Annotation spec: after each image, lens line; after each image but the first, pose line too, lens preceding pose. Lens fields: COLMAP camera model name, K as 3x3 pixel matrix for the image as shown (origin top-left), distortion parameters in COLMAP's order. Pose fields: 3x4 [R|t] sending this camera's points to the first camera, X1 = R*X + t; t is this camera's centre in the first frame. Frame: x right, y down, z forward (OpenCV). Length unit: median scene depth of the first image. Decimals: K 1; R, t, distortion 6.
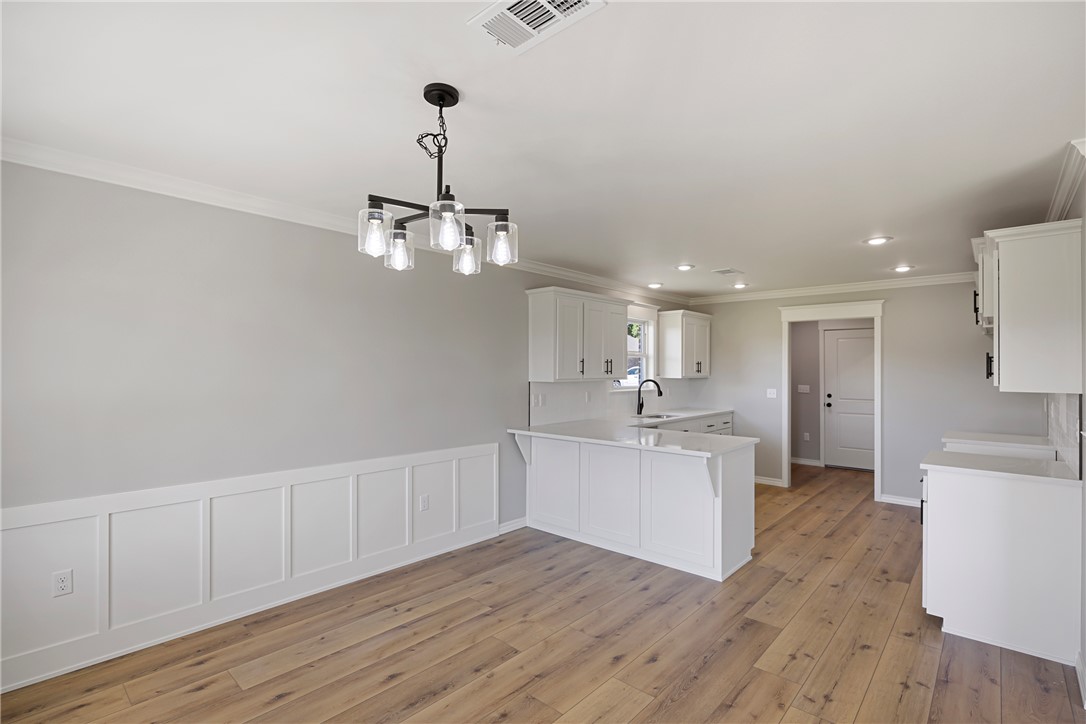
lens RADIAL K [[489.3, 0, 543.0], [0, 489.3, 362.0], [0, 0, 1]] dist [-0.000482, -0.000041]
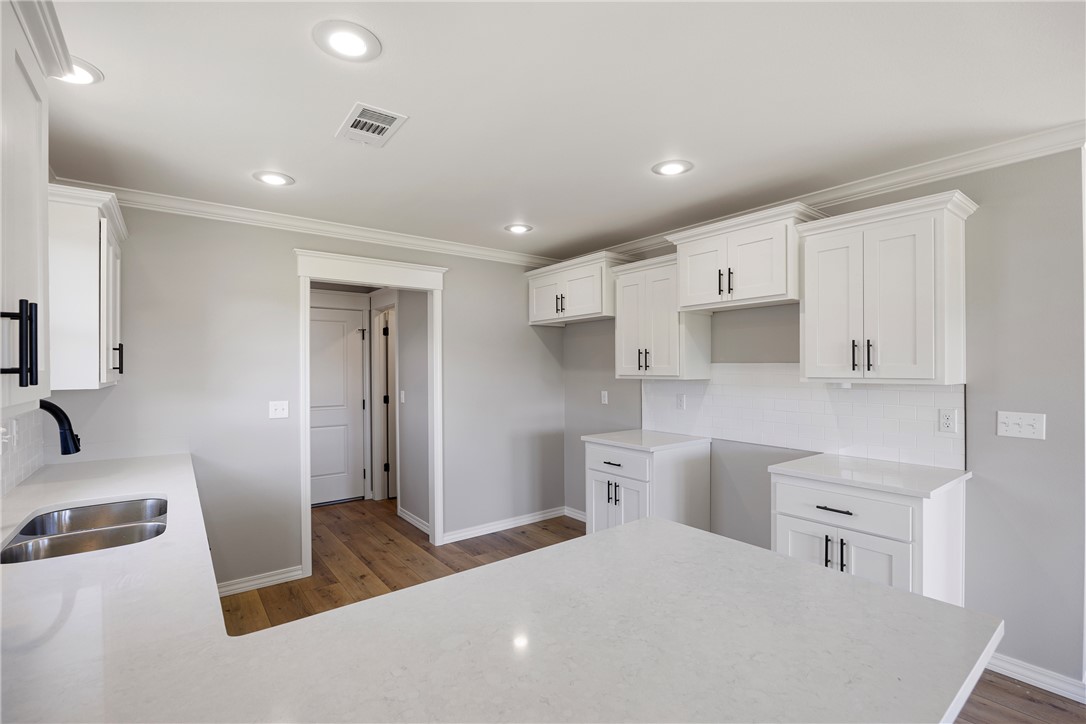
lens RADIAL K [[489.3, 0, 543.0], [0, 489.3, 362.0], [0, 0, 1]] dist [-0.000482, -0.000041]
pose [[0.172354, 0.000996, 0.985035, -0.003469], [-0.008640, 0.999963, 0.000501, 0.011594], [-0.984997, -0.008597, 0.172356, 0.671695]]
